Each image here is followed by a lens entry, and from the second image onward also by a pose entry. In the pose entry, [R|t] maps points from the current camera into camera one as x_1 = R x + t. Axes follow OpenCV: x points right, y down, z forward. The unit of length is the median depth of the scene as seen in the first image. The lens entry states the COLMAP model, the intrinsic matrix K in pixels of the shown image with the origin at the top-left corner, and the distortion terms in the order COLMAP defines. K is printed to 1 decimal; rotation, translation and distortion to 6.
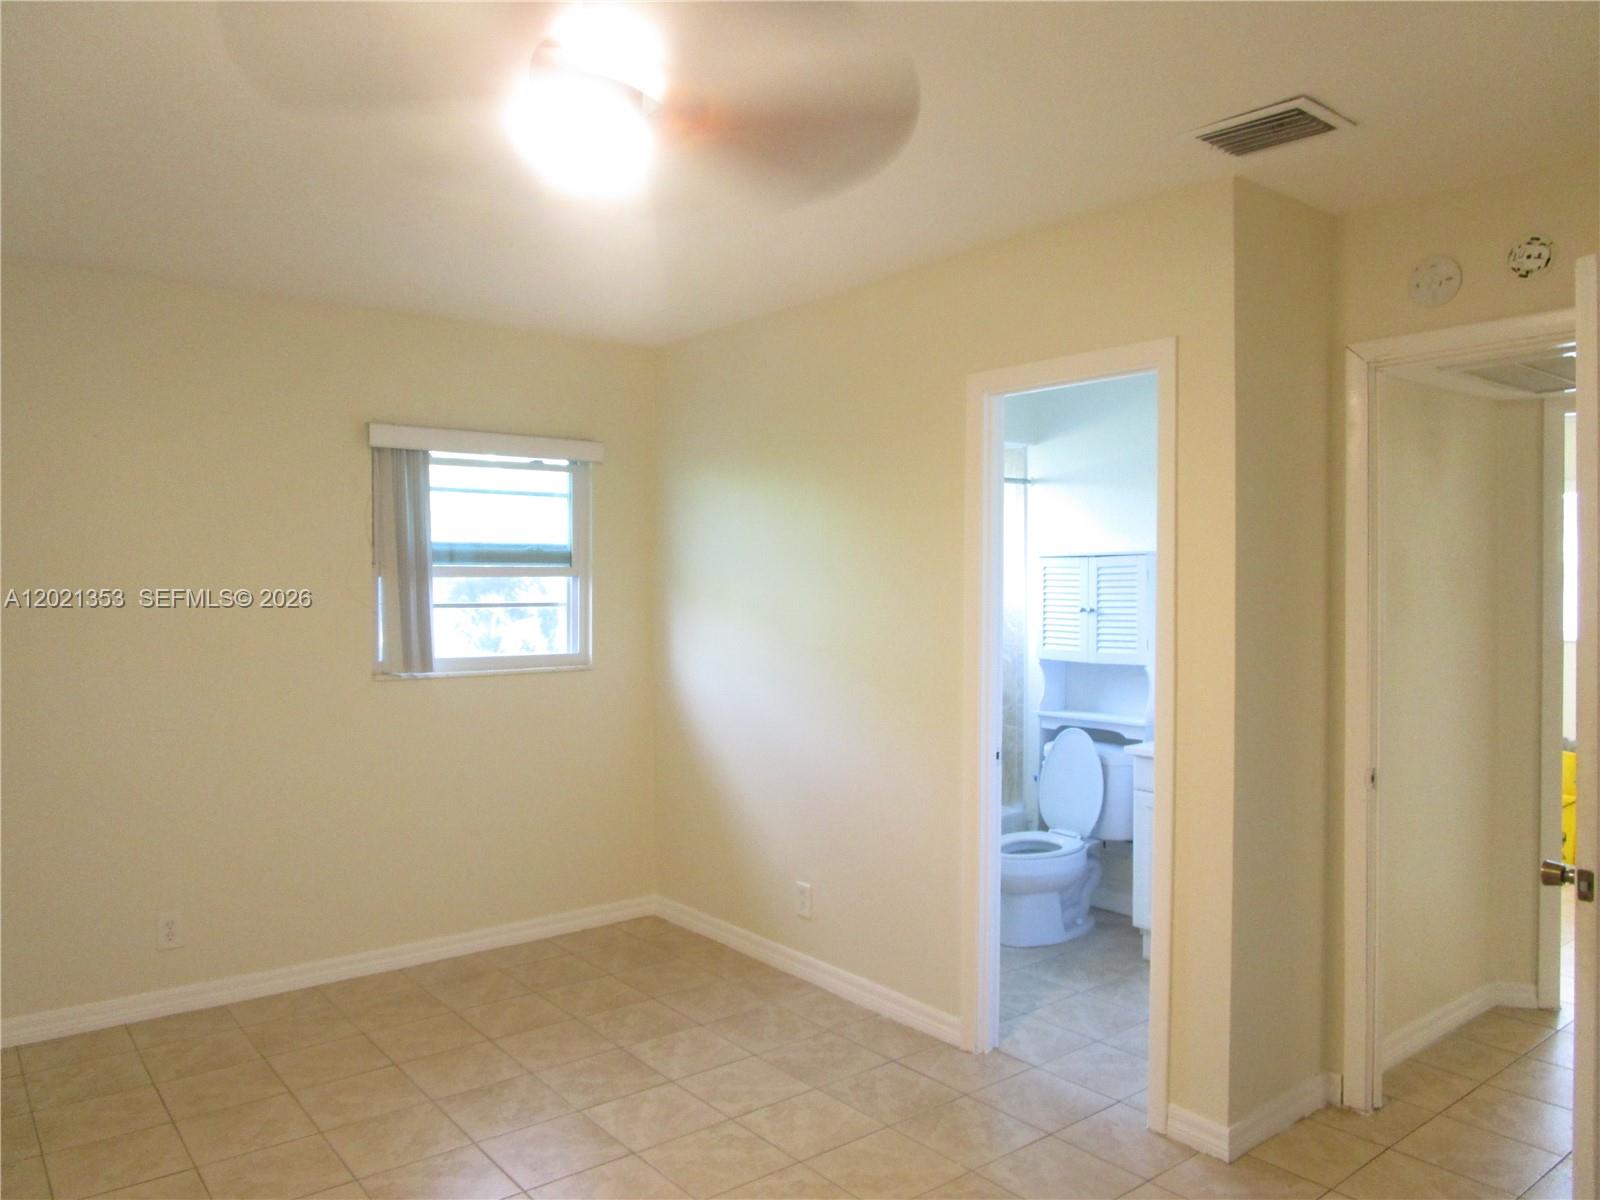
lens RADIAL K [[1139.9, 0, 798.9], [0, 1139.9, 600.7], [0, 0, 1]] dist [0.001969, -0.000137]
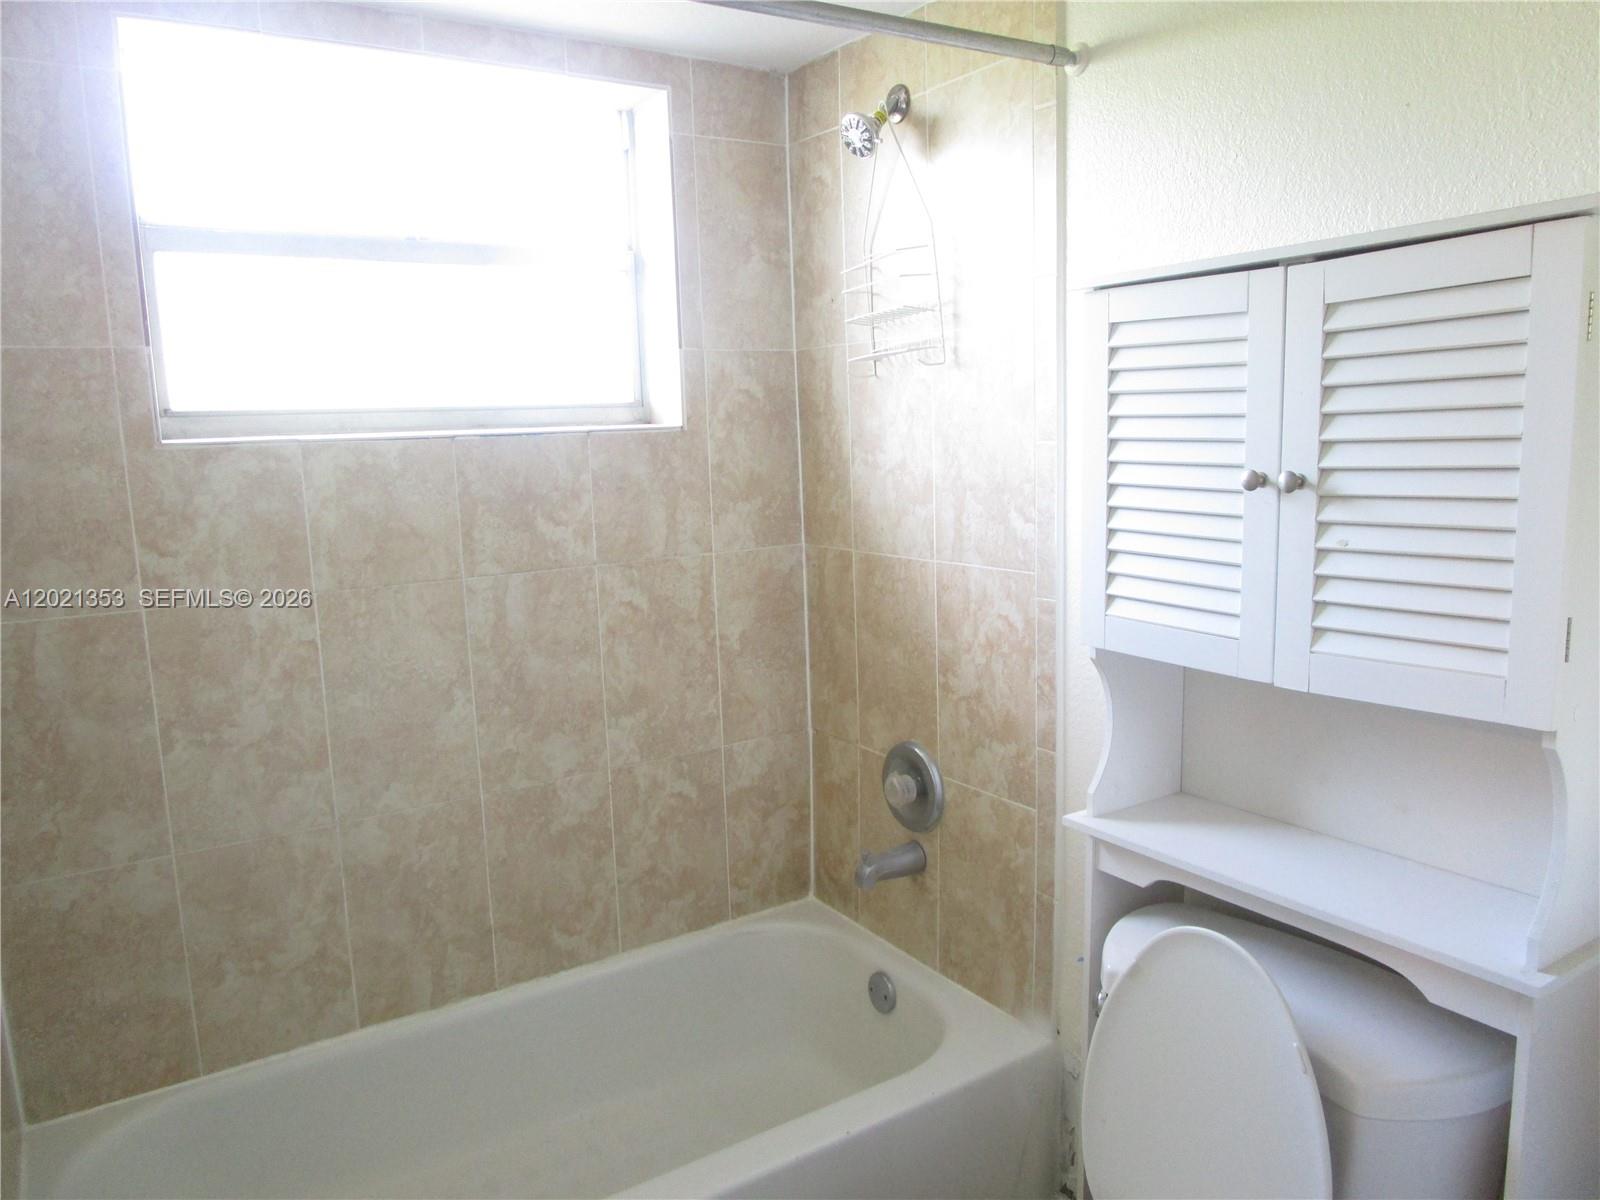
lens RADIAL K [[1139.9, 0, 802.5], [0, 1139.9, 600.8], [0, 0, 1]] dist [0.001969, -0.000137]
pose [[0.995700, -0.015444, -0.091345, 0.169222], [0.027613, 0.990664, 0.133497, -0.001984], [0.088430, -0.135445, 0.986831, 0.728914]]
